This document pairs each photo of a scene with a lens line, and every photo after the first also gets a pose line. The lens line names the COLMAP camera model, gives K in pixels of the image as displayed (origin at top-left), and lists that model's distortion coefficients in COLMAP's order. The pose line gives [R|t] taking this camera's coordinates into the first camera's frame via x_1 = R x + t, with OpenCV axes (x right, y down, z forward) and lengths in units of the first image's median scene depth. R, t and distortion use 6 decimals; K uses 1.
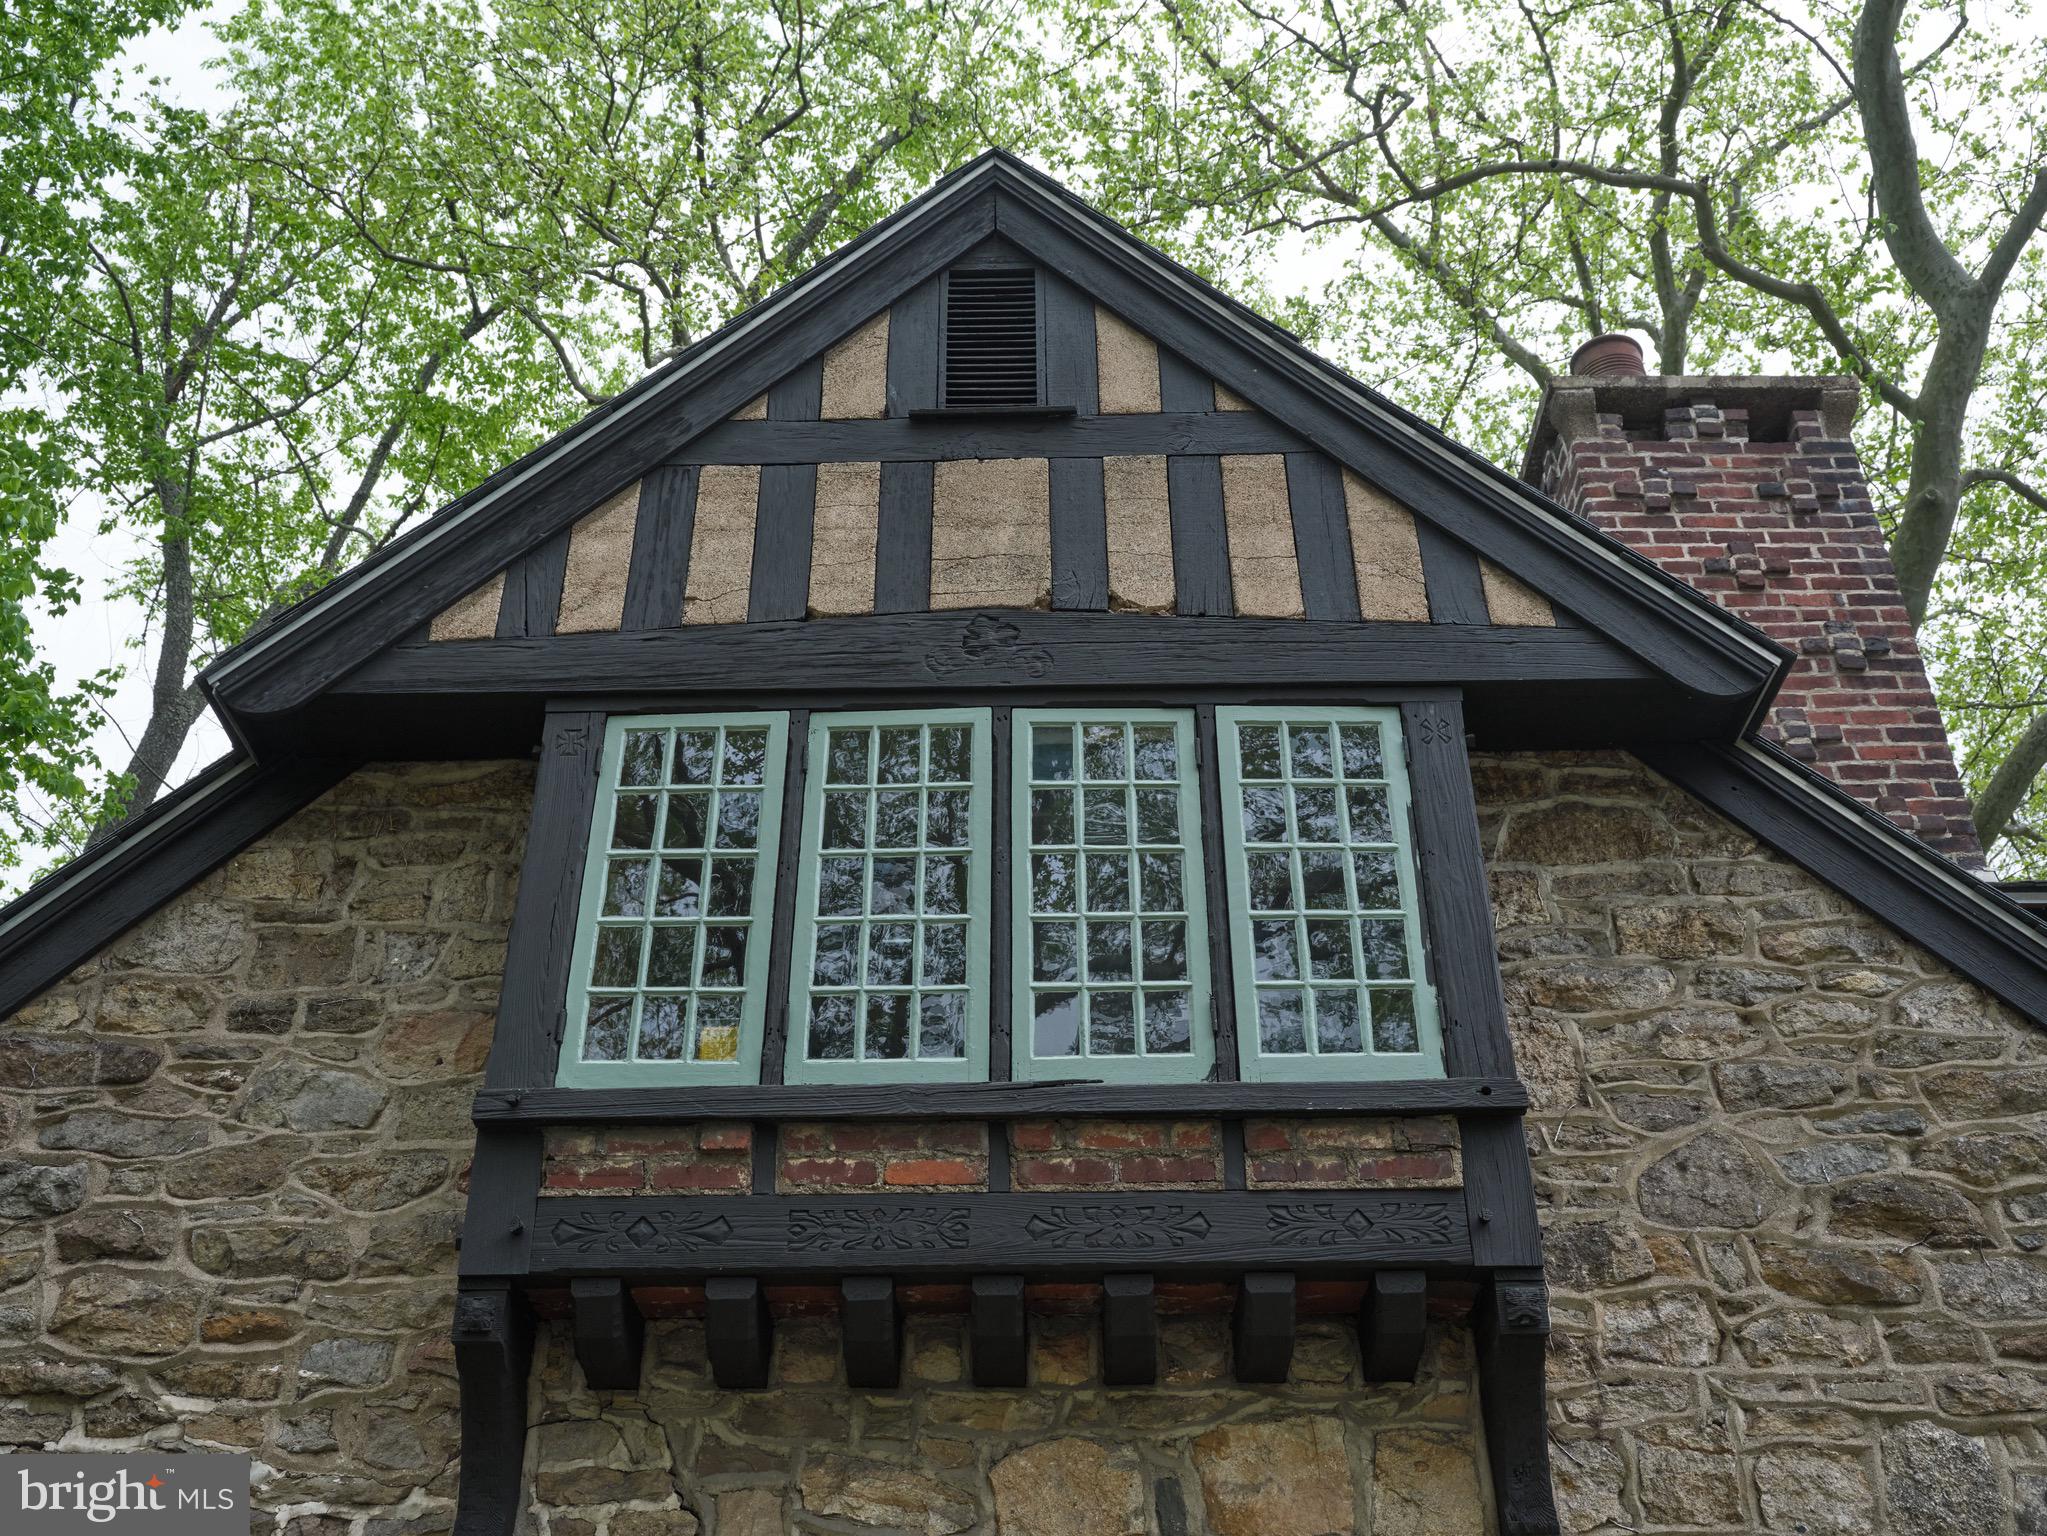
lens RADIAL K [[2002.9, 0, 1023.5], [0, 2002.9, 768.0], [0, 0, 1]] dist [-0.003537, 0.000709]
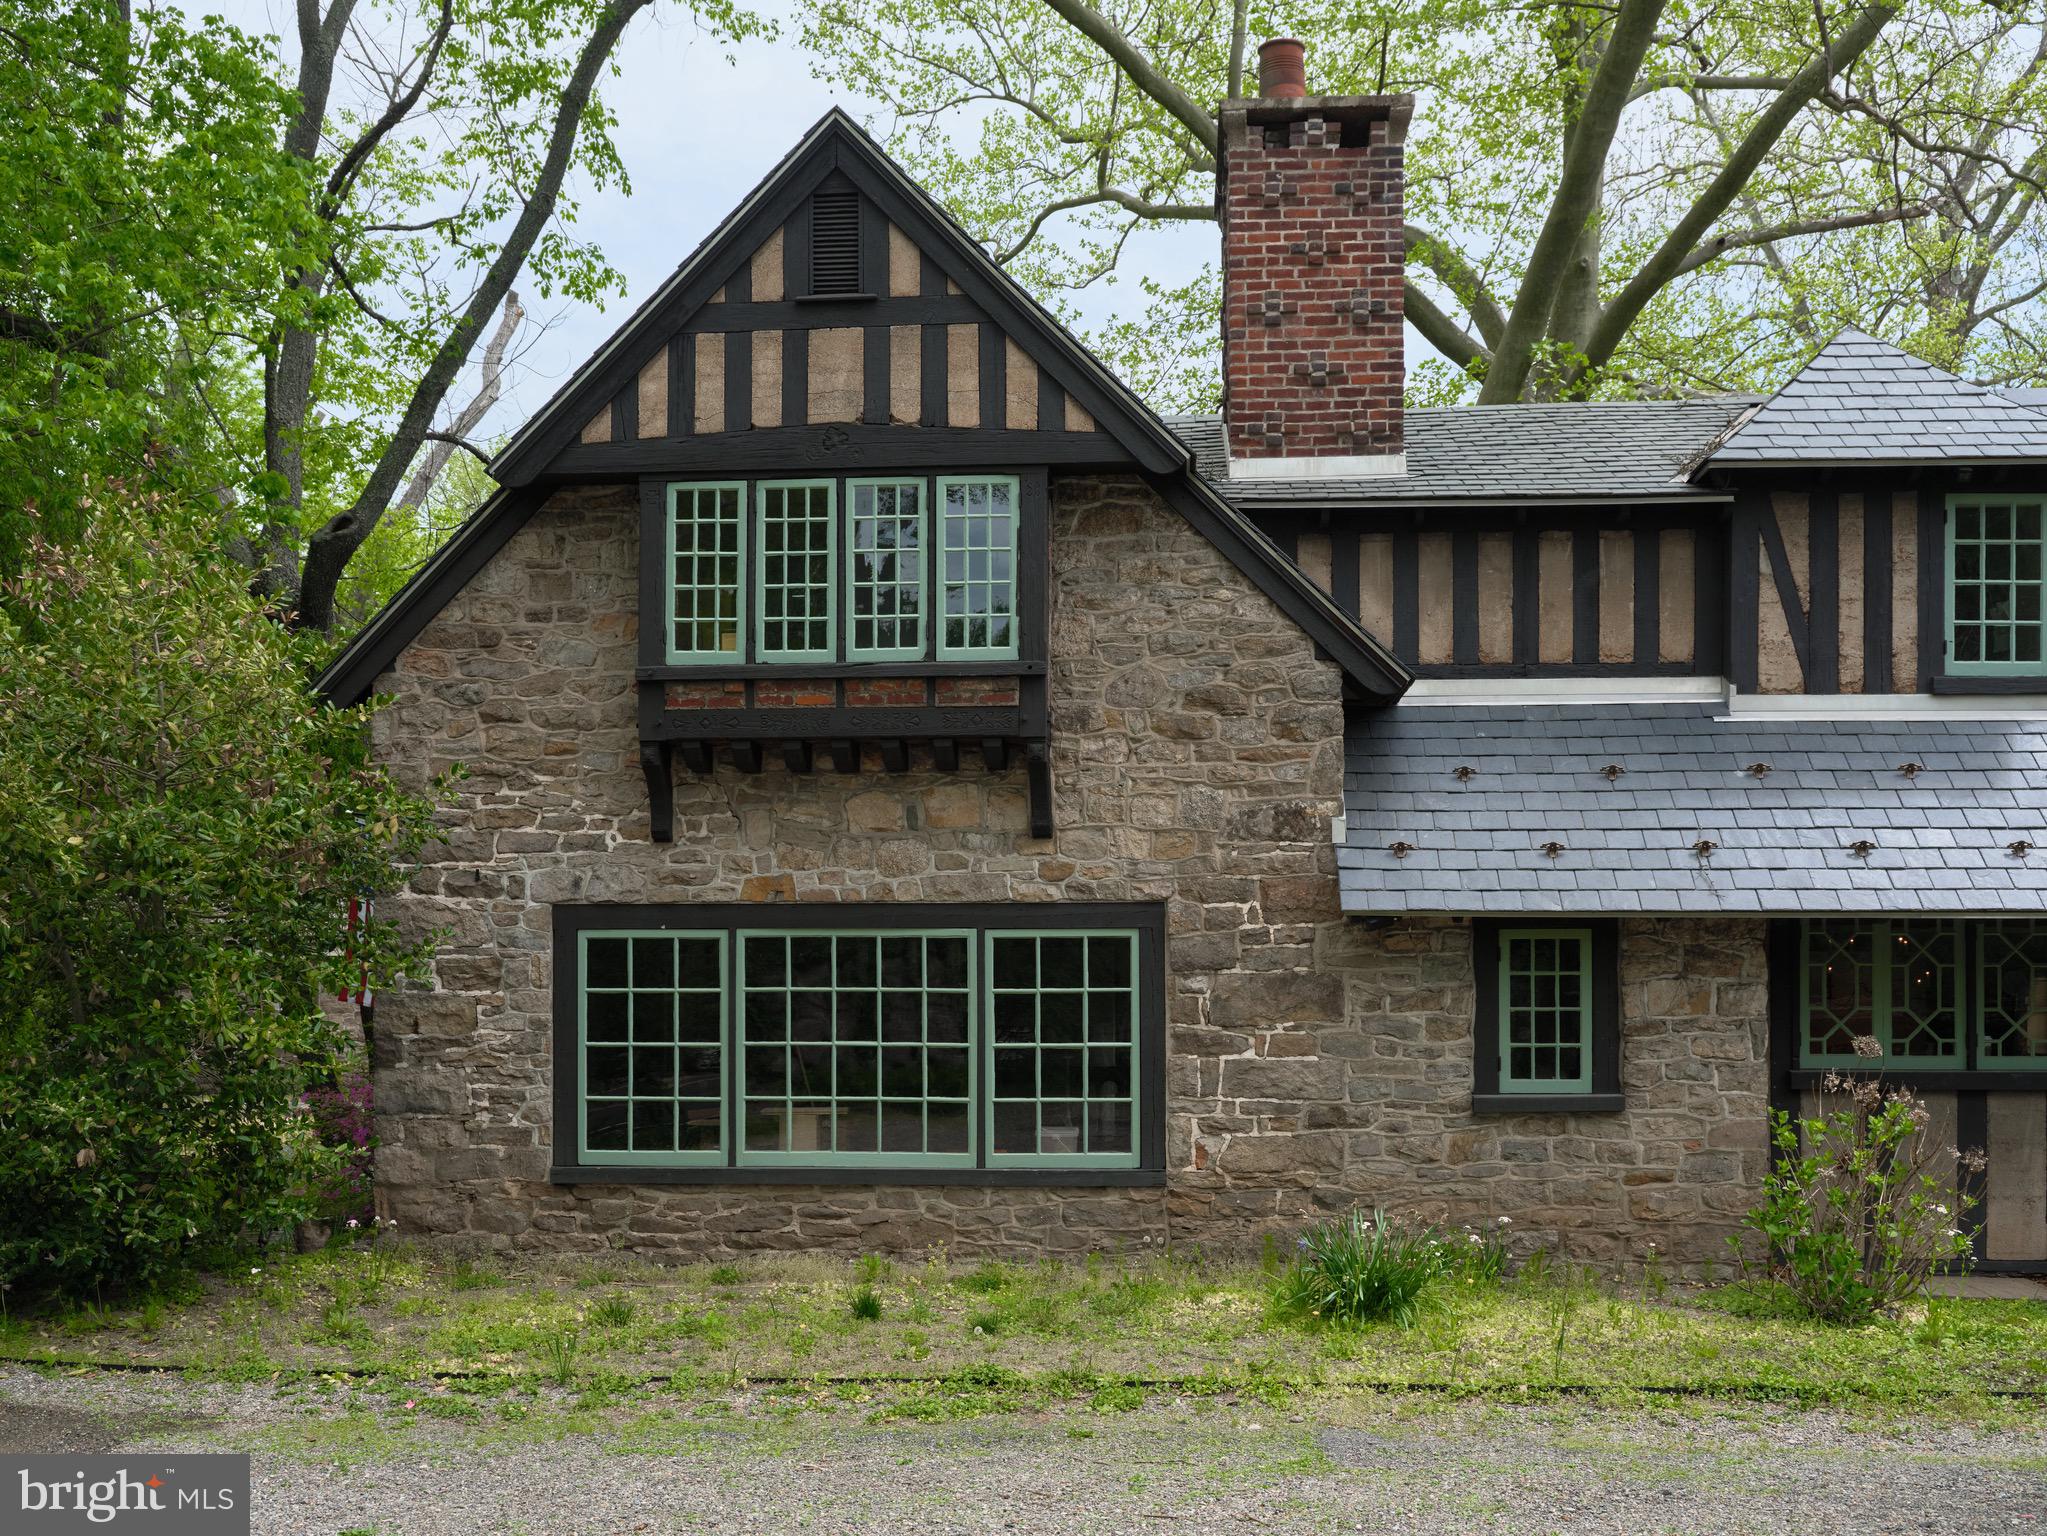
lens RADIAL K [[2002.6, 0, 1024.9], [0, 2002.6, 977.0], [0, 0, 1]] dist [0.007064, -0.009107]
pose [[0.997565, 0.004028, -0.069630, 0.344958], [0.035007, 0.834556, 0.549810, -0.772565], [0.060325, -0.550908, 0.832383, -1.127428]]
